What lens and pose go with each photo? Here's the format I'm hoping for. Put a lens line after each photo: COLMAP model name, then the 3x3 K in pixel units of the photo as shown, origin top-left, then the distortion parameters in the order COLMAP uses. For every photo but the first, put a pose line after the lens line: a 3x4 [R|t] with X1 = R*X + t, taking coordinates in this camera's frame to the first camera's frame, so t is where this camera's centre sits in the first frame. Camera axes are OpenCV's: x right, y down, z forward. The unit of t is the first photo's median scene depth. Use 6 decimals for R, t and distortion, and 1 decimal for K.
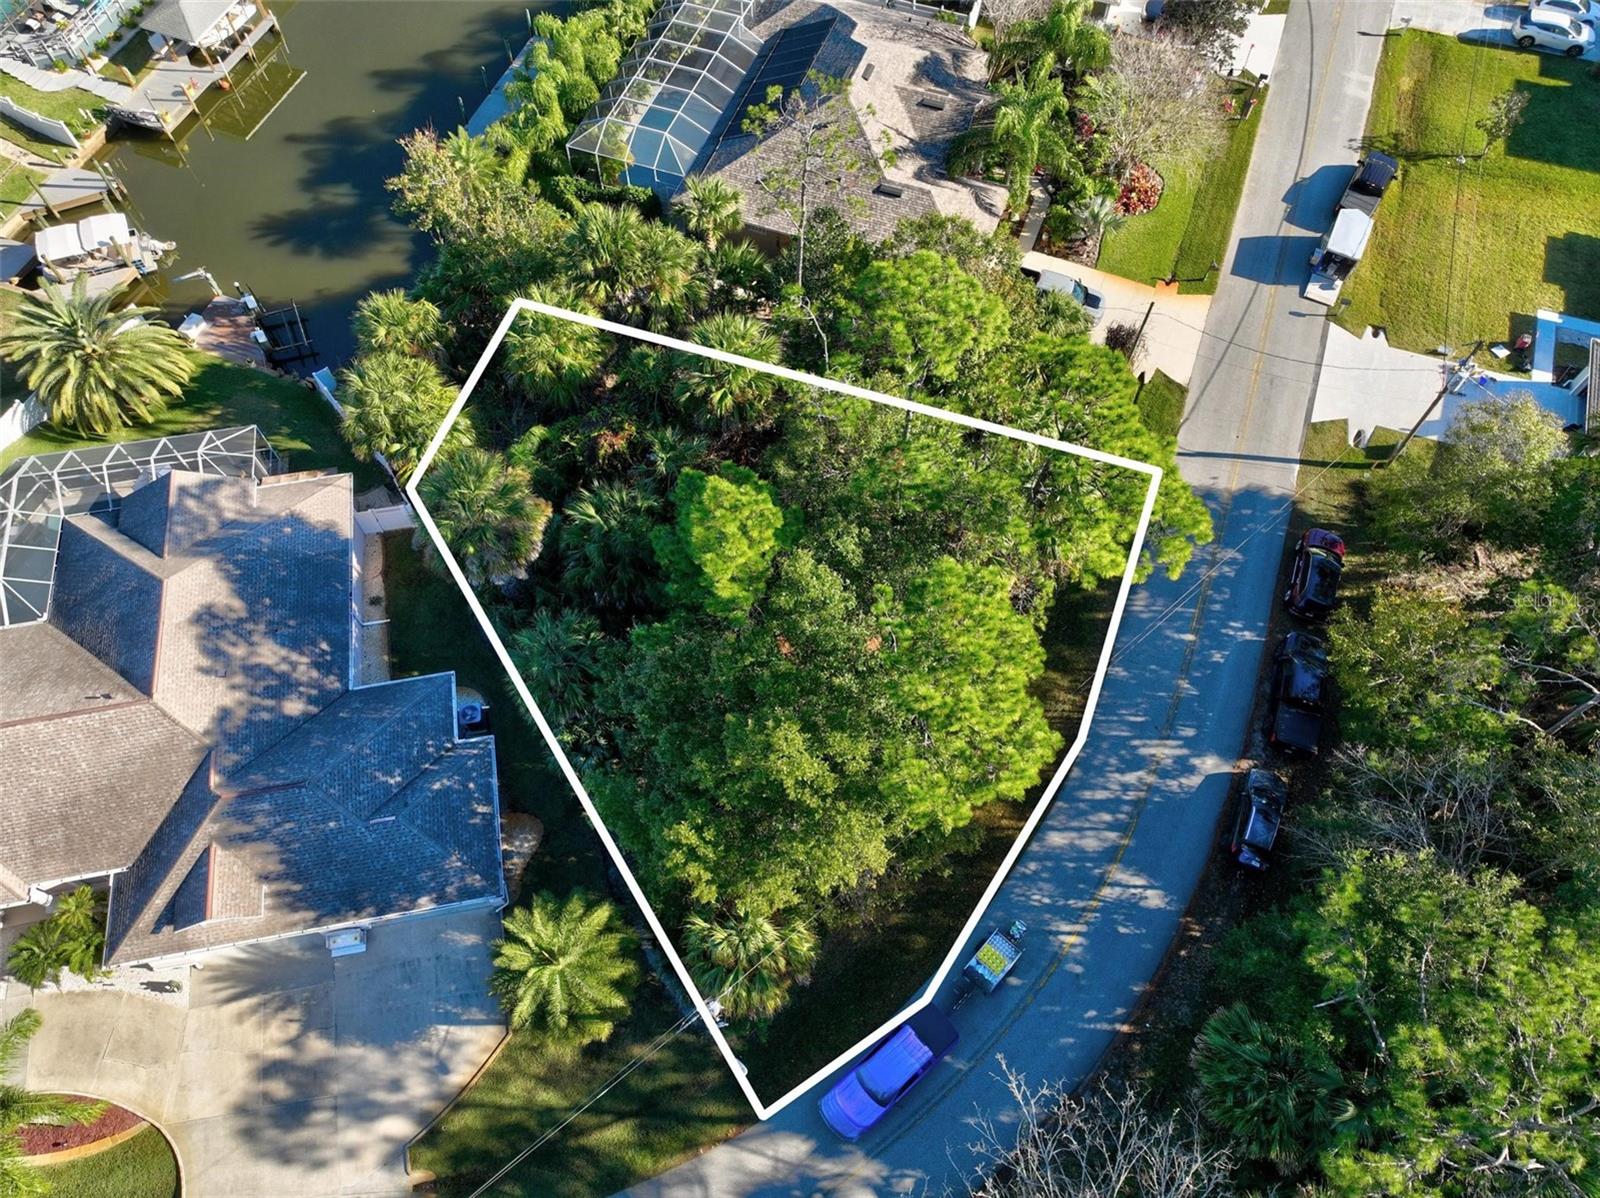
lens RADIAL K [[1129.5, 0, 809.0], [0, 1129.5, 604.6], [0, 0, 1]] dist [0.000767, 0.016273]
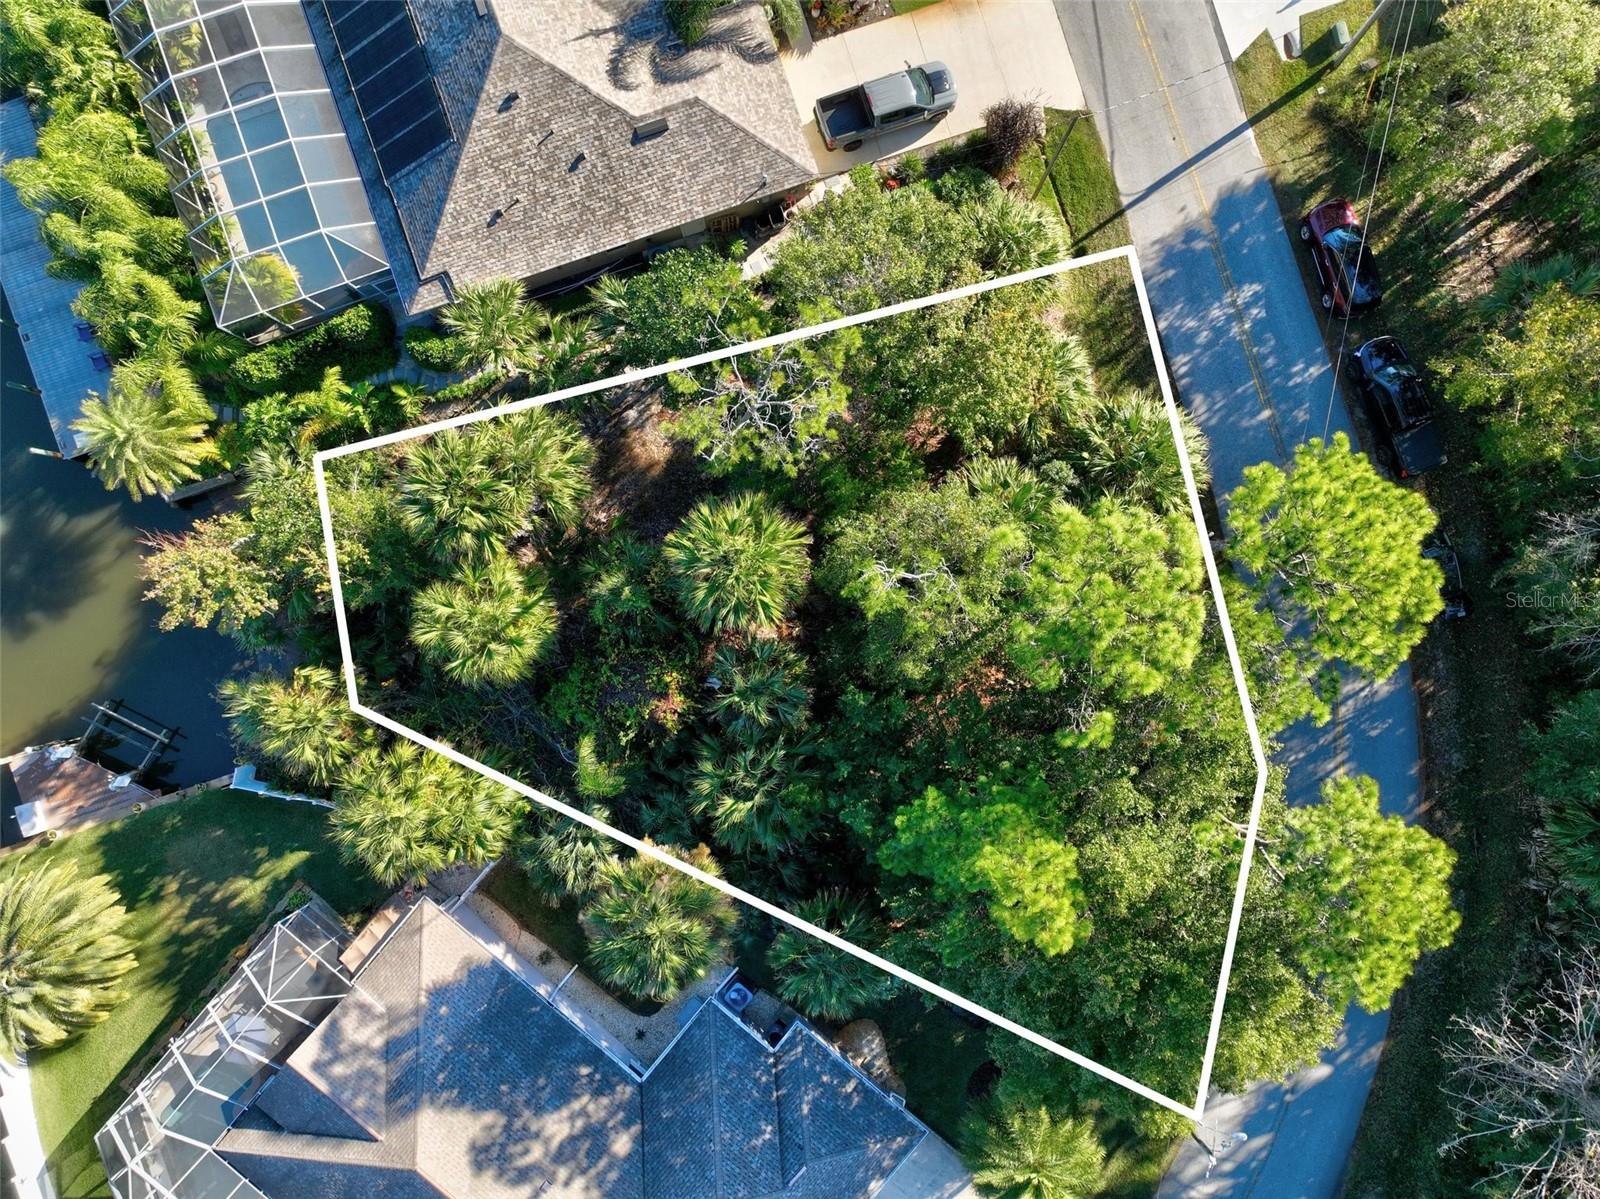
lens RADIAL K [[1129.5, 0, 802.1], [0, 1129.5, 598.6], [0, 0, 1]] dist [0.000767, 0.016273]
pose [[0.778533, -0.627601, -0.001755, -0.041695], [0.552839, 0.684462, 0.475269, -0.473426], [-0.297078, -0.370982, 0.879839, 0.237946]]
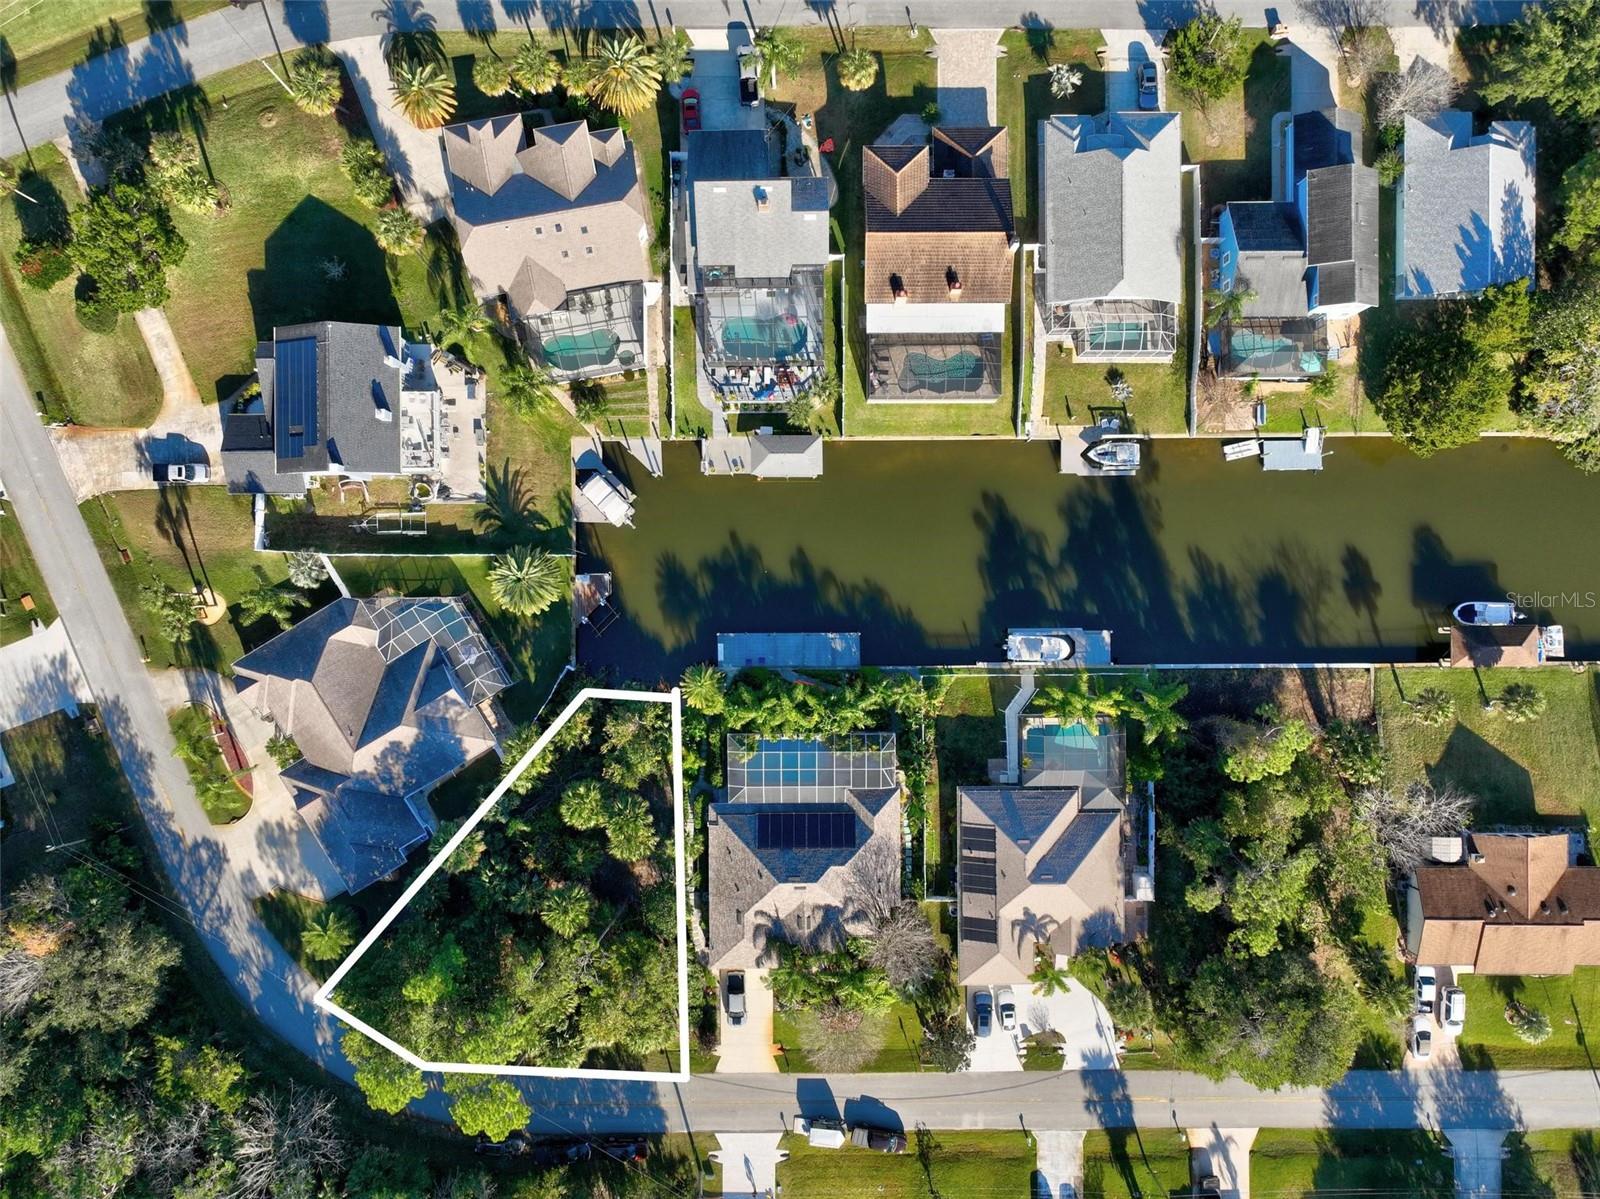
lens RADIAL K [[1129.5, 0, 800.5], [0, 1129.5, 611.6], [0, 0, 1]] dist [0.000767, 0.016273]
pose [[0.349693, 0.936860, 0.002996, -0.409611], [-0.827841, 0.307500, 0.469173, -1.601559], [0.438628, -0.166546, 0.883101, -0.607631]]
